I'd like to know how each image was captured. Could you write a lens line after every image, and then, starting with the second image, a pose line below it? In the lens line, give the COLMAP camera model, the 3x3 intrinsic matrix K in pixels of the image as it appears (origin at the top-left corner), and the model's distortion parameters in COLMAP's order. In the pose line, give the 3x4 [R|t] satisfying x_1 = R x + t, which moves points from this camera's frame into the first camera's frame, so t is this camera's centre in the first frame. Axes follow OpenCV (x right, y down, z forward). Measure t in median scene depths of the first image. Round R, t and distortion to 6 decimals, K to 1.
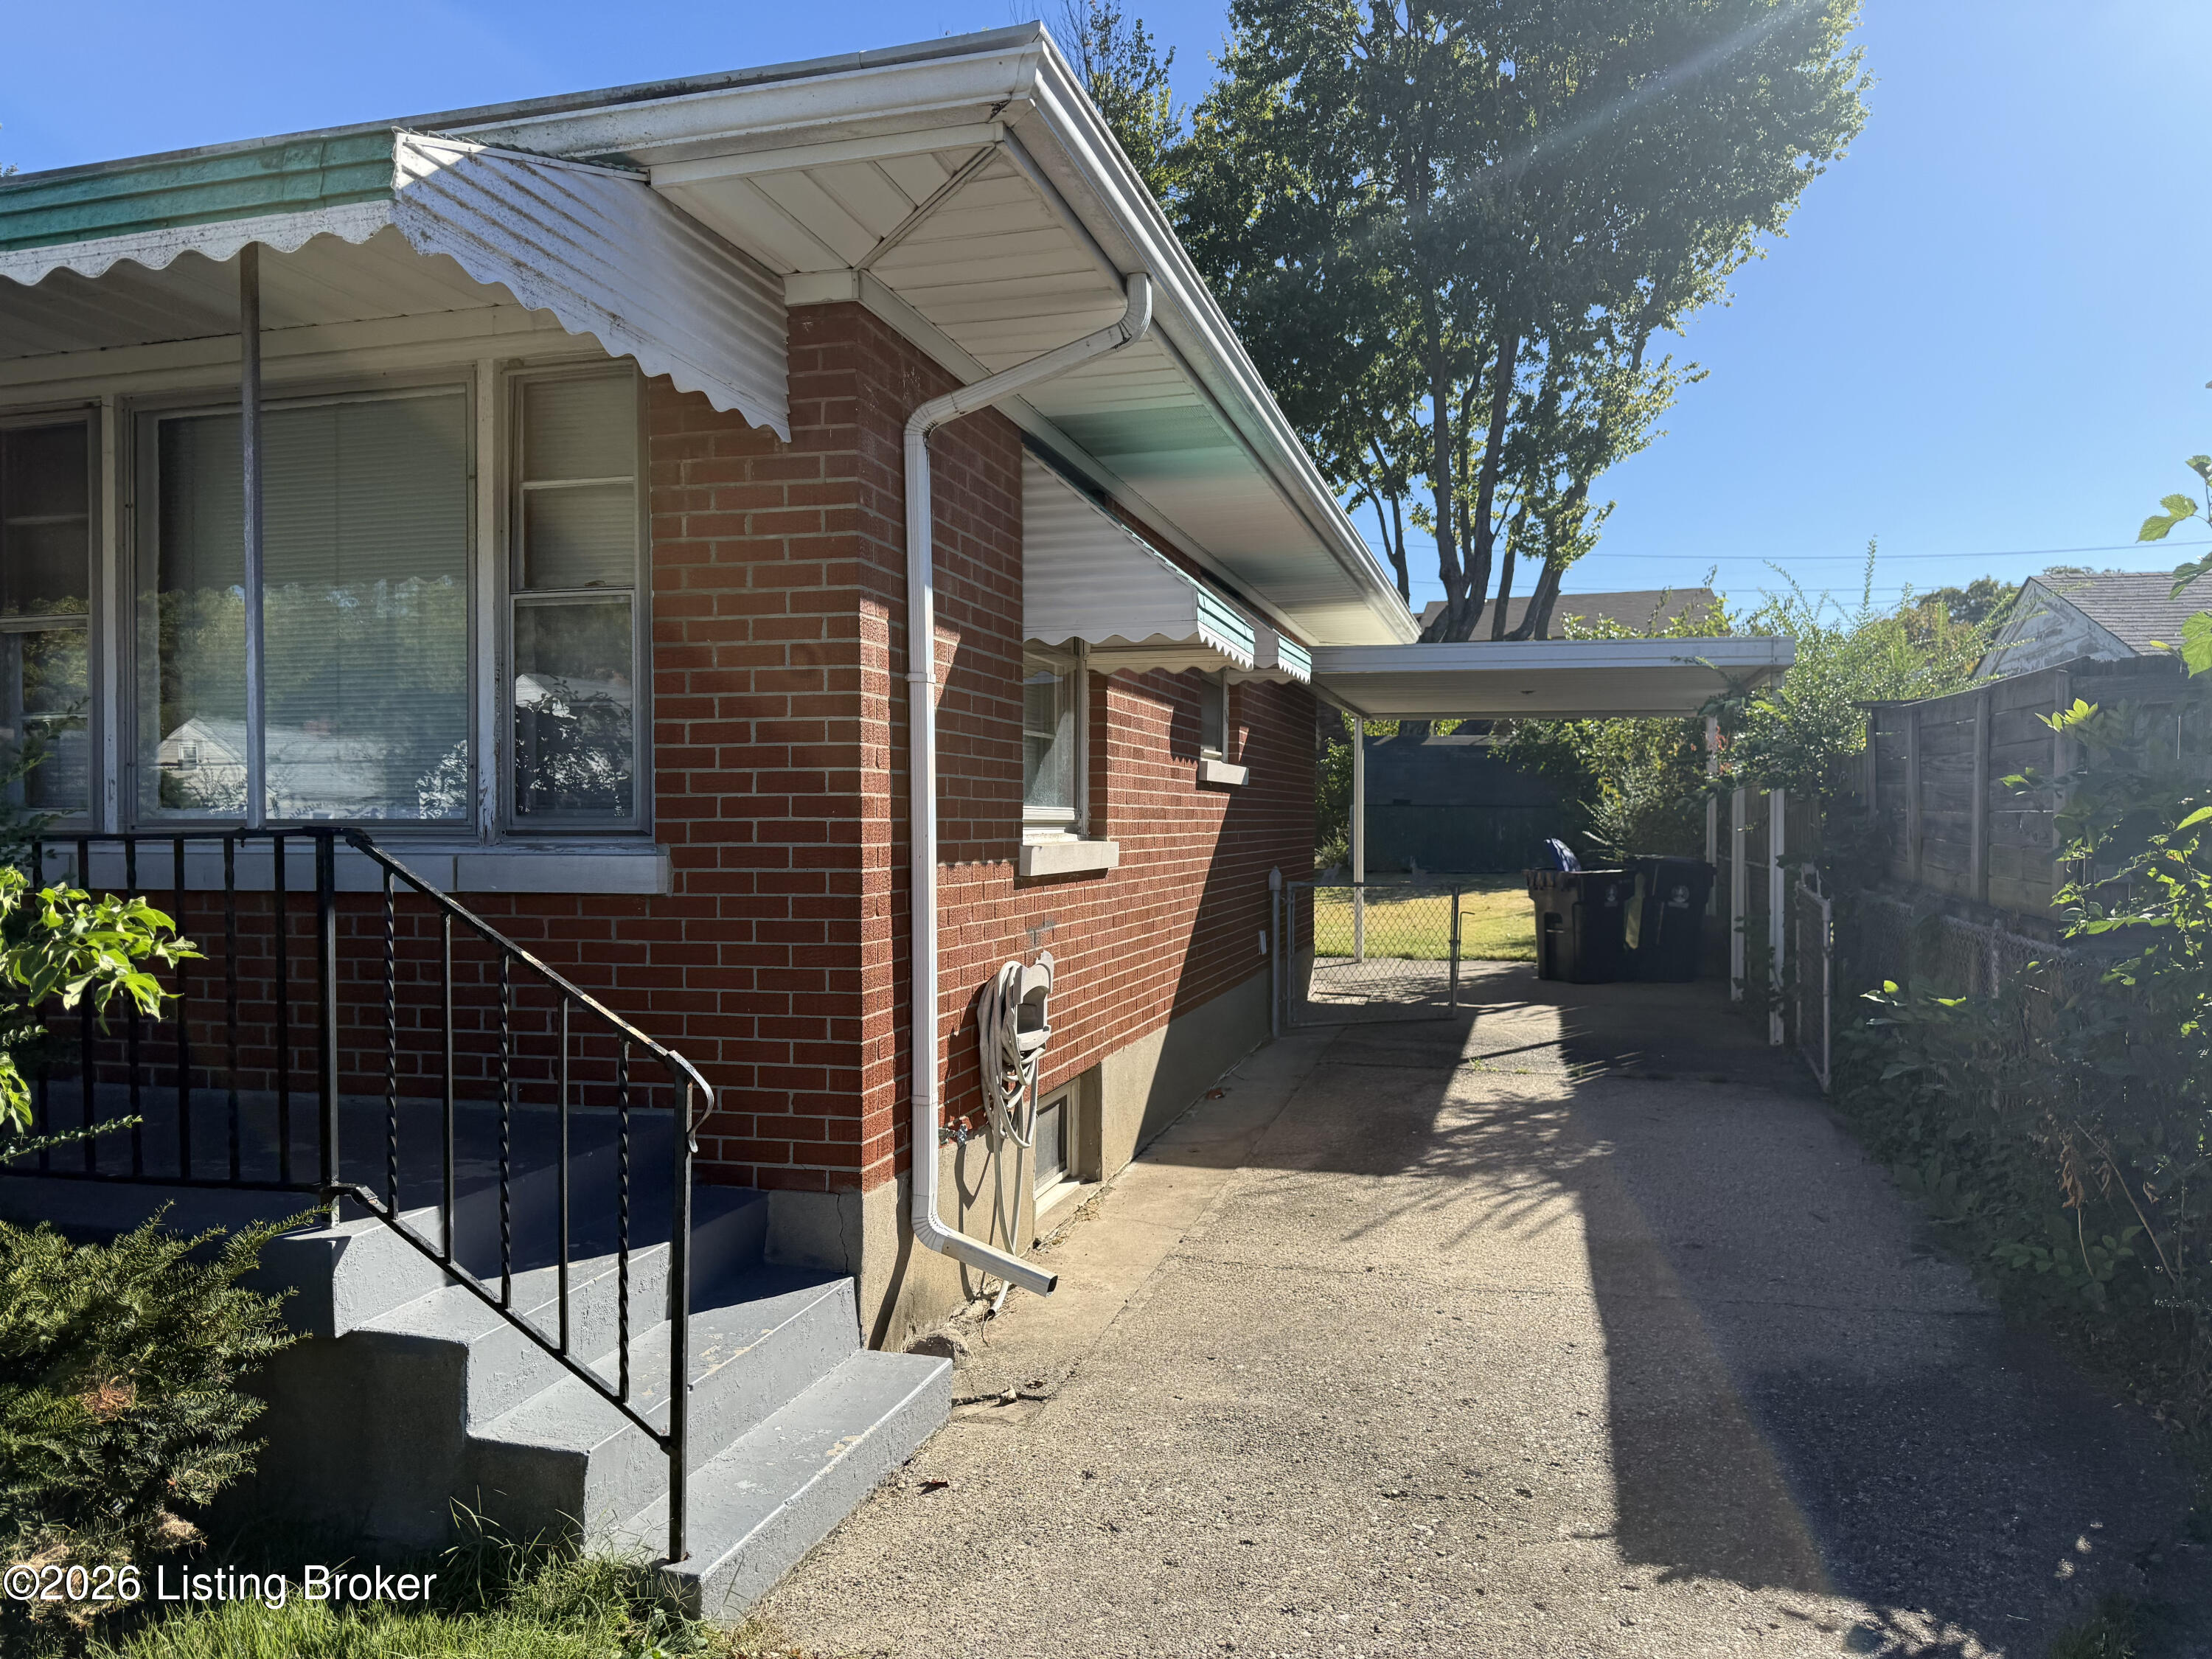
lens RADIAL K [[1548.8, 0, 1106.0], [0, 1548.8, 829.5], [0, 0, 1]] dist [0.002224, 0.000680]
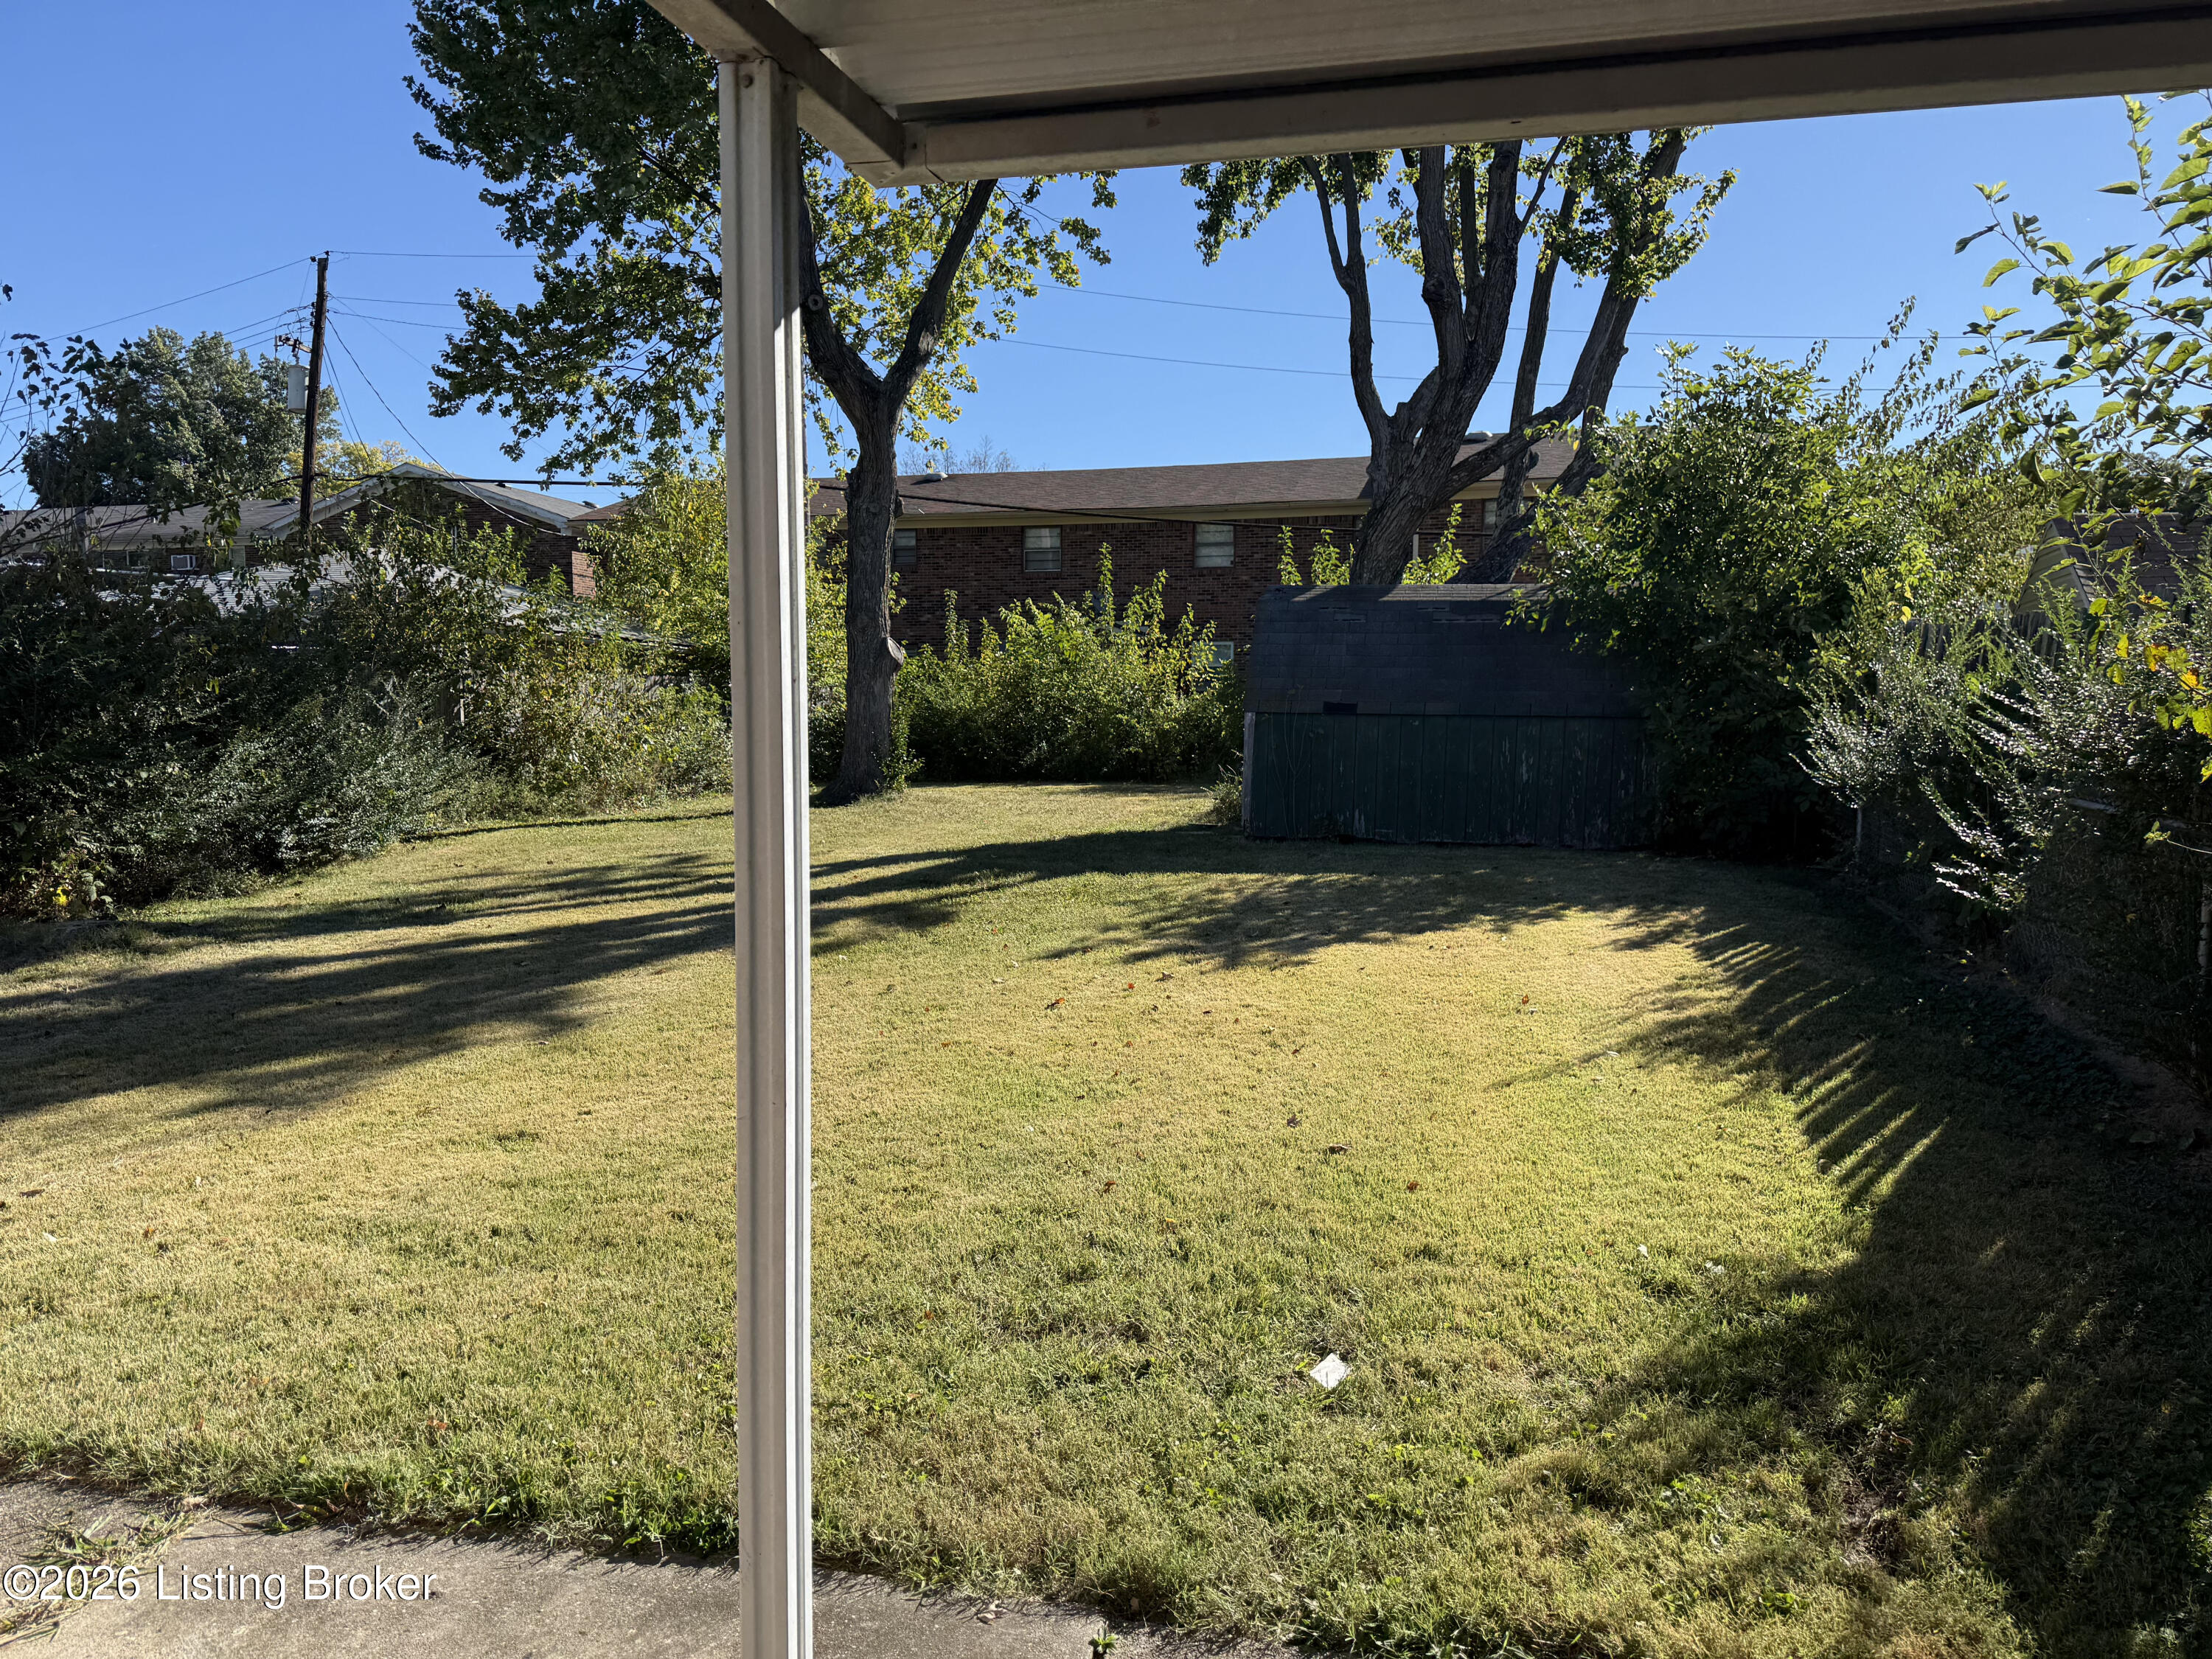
lens RADIAL K [[1548.8, 0, 1106.0], [0, 1548.8, 829.5], [0, 0, 1]] dist [0.002224, 0.000680]
pose [[0.999993, -0.003406, 0.001504, 0.095016], [0.003293, 0.997560, 0.069740, -0.011546], [-0.001738, -0.069735, 0.997564, 0.409406]]
